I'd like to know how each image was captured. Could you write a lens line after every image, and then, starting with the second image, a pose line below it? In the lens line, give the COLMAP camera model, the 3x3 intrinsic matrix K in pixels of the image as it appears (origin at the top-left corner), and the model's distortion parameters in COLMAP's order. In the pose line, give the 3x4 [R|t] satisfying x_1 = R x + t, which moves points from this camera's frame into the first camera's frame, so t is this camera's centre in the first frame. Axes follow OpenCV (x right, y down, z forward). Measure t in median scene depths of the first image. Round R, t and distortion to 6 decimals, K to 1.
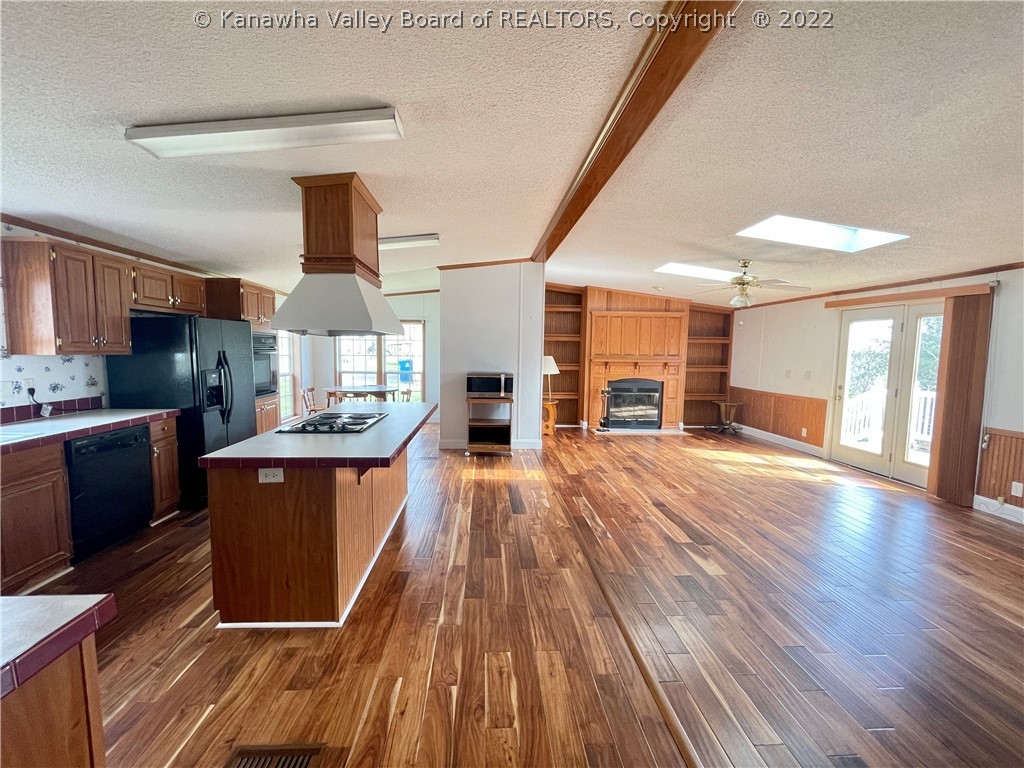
lens RADIAL K [[413.4, 0, 511.9], [0, 413.4, 381.9], [0, 0, 1]] dist [0.011141, 0.000482]
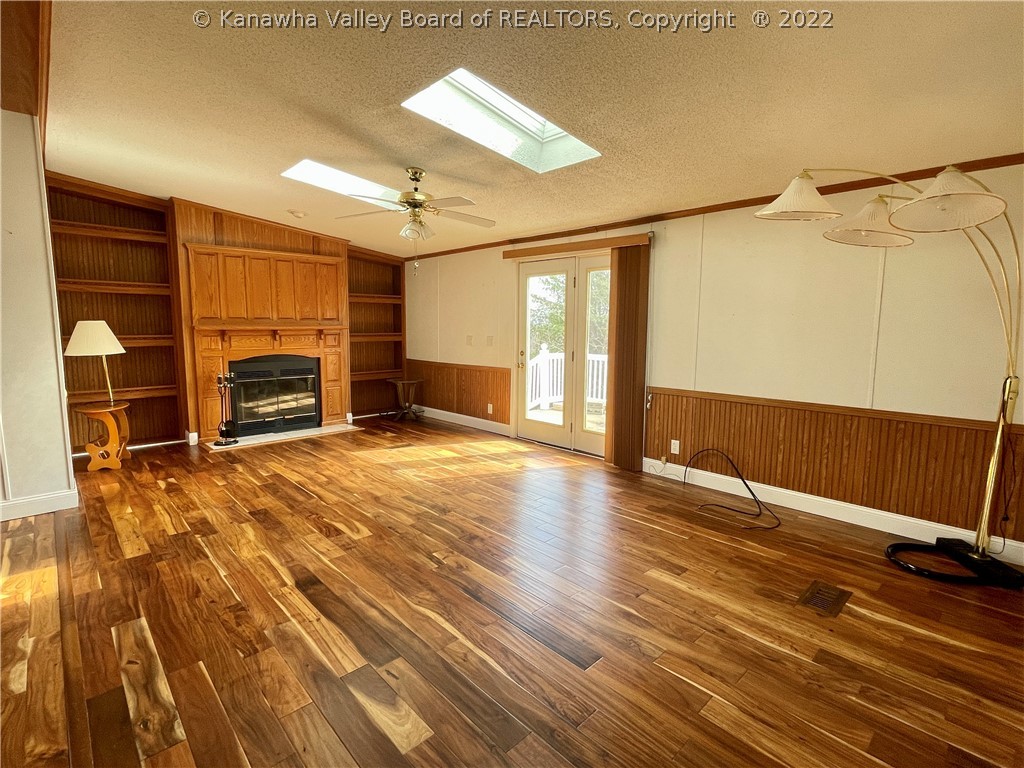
lens RADIAL K [[487.9, 0, 512.0], [0, 487.9, 384.0], [0, 0, 1]] dist [-0.035738, 0.000031]
pose [[0.762916, -0.088086, 0.640468, 0.130981], [0.054638, 0.995915, 0.071888, 0.003752], [-0.644184, -0.019851, 0.764613, 0.257710]]
